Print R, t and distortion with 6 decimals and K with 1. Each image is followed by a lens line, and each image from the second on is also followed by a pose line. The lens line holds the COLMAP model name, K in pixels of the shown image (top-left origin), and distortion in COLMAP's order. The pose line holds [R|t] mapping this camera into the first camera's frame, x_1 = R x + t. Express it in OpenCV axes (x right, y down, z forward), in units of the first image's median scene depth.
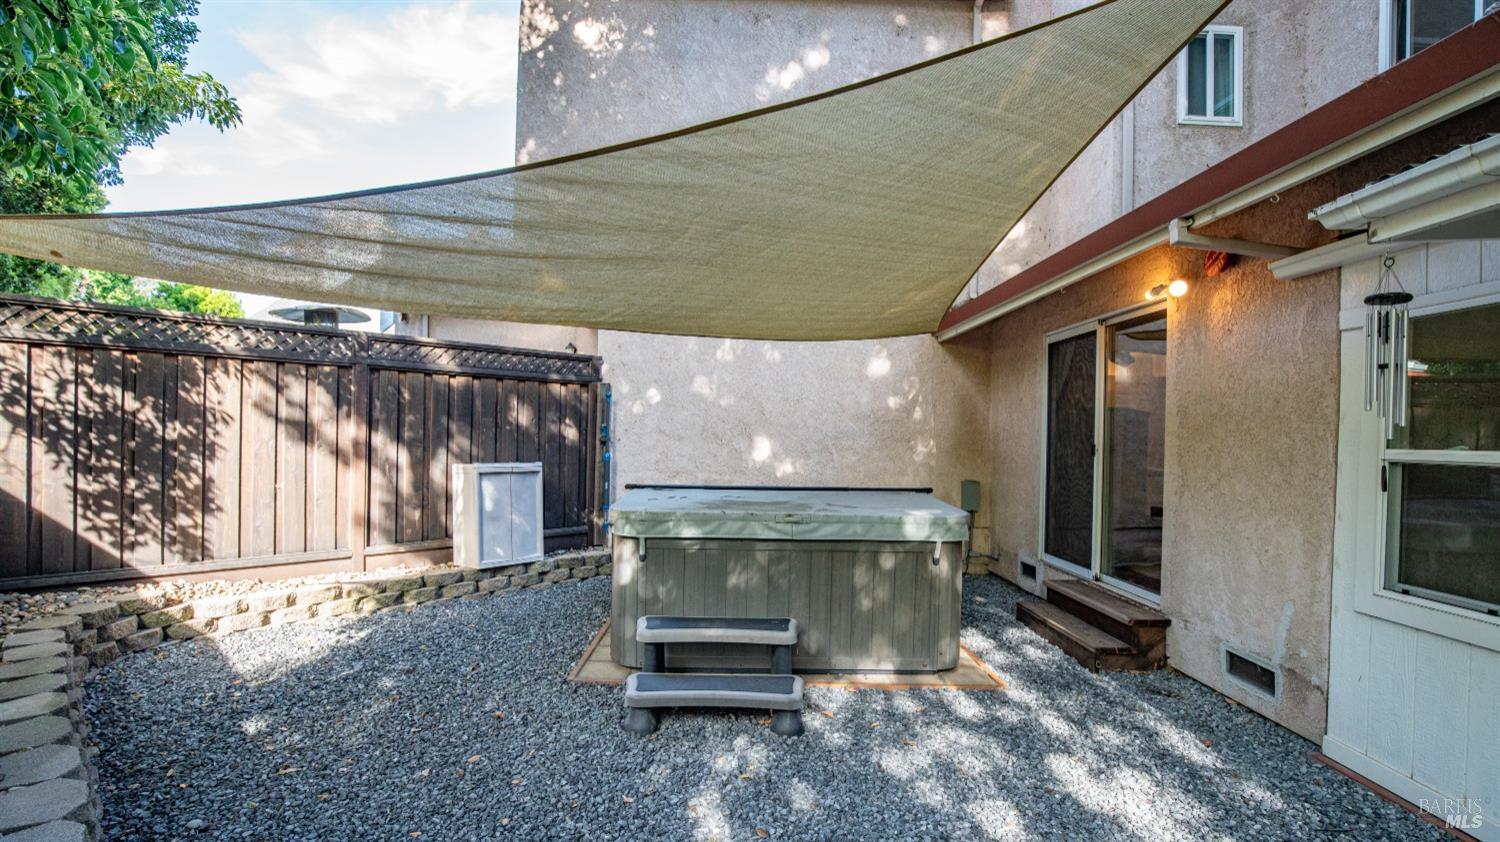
lens RADIAL K [[695.0, 0, 750.7], [0, 695.0, 432.8], [0, 0, 1]] dist [-0.020388, -0.000553]
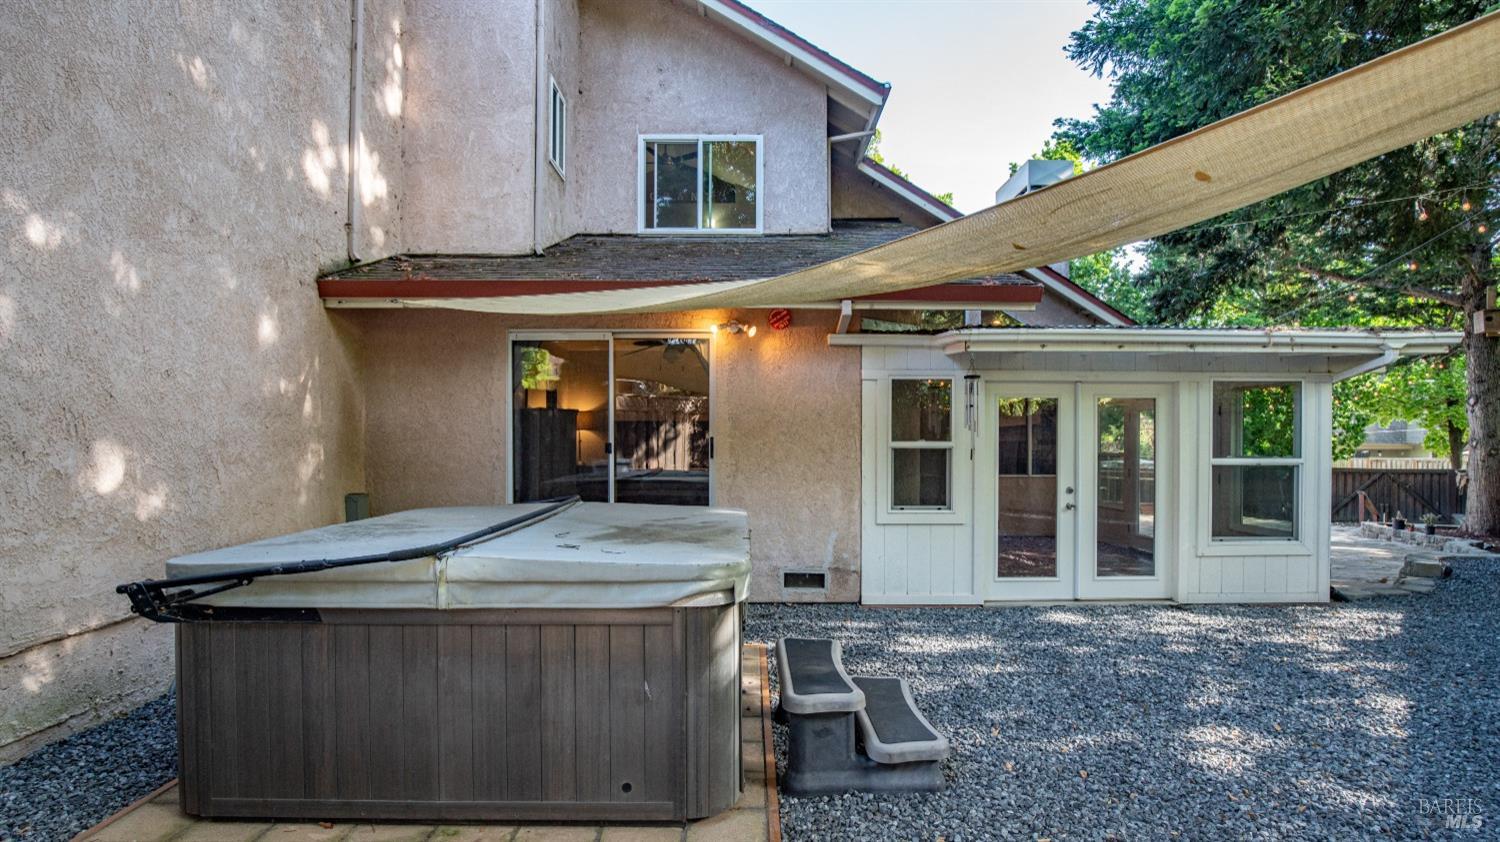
lens RADIAL K [[706.2, 0, 753.9], [0, 706.2, 445.1], [0, 0, 1]] dist [-0.024186, -0.000044]
pose [[-0.003937, -0.023173, 0.999724, -0.686540], [-0.003160, 0.999727, 0.023160, -0.007853], [-0.999987, -0.003068, -0.004009, 0.822420]]
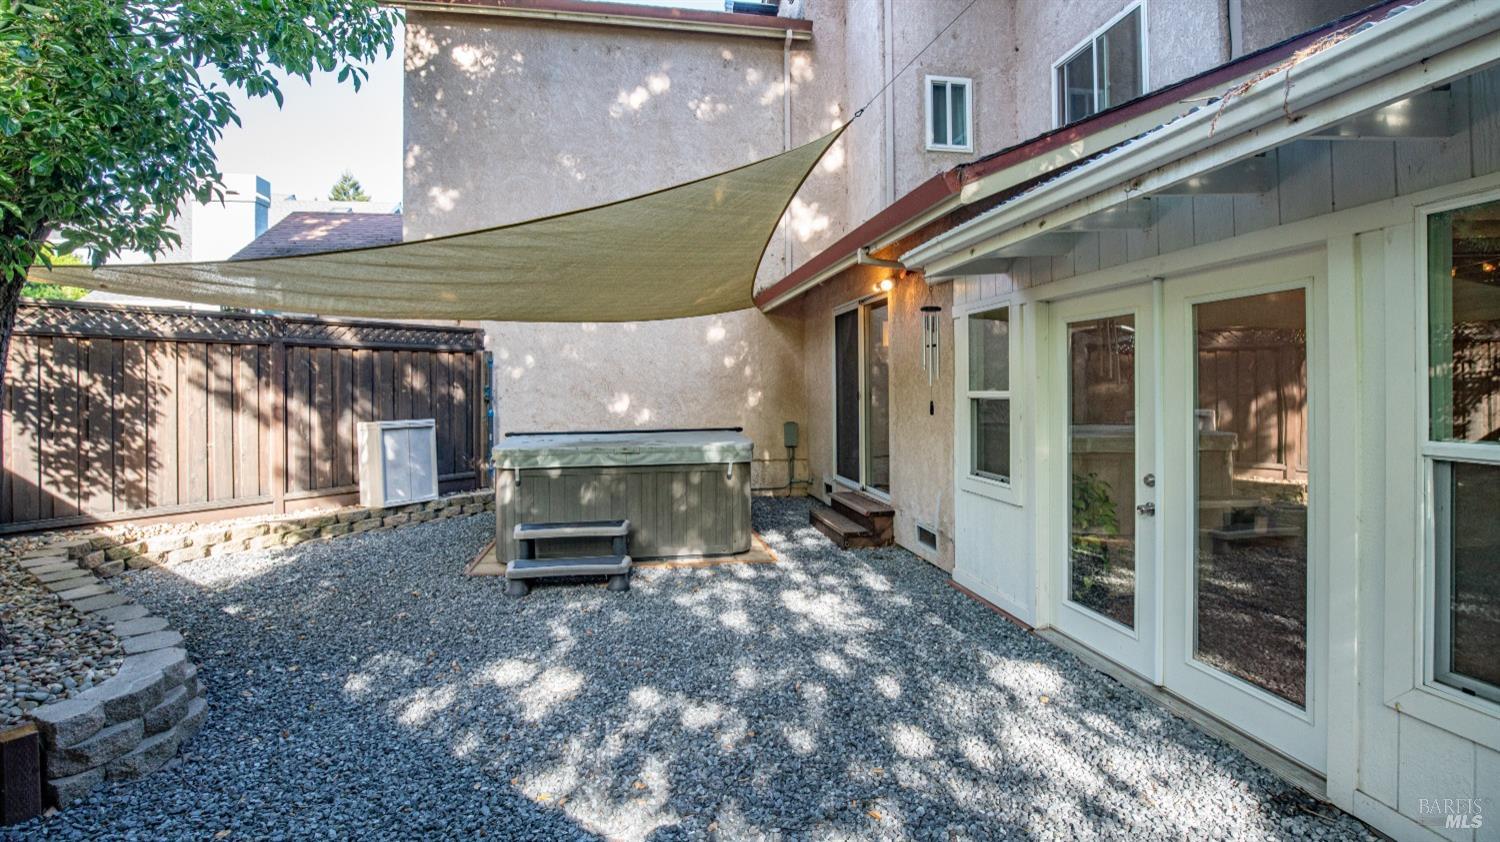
lens RADIAL K [[692.7, 0, 743.0], [0, 692.7, 385.6], [0, 0, 1]] dist [-0.023311, -0.000107]
pose [[0.989323, -0.026625, 0.143284, 0.078453], [0.026720, 0.999642, 0.001256, -0.003394], [-0.143266, 0.002586, 0.989681, -0.347123]]
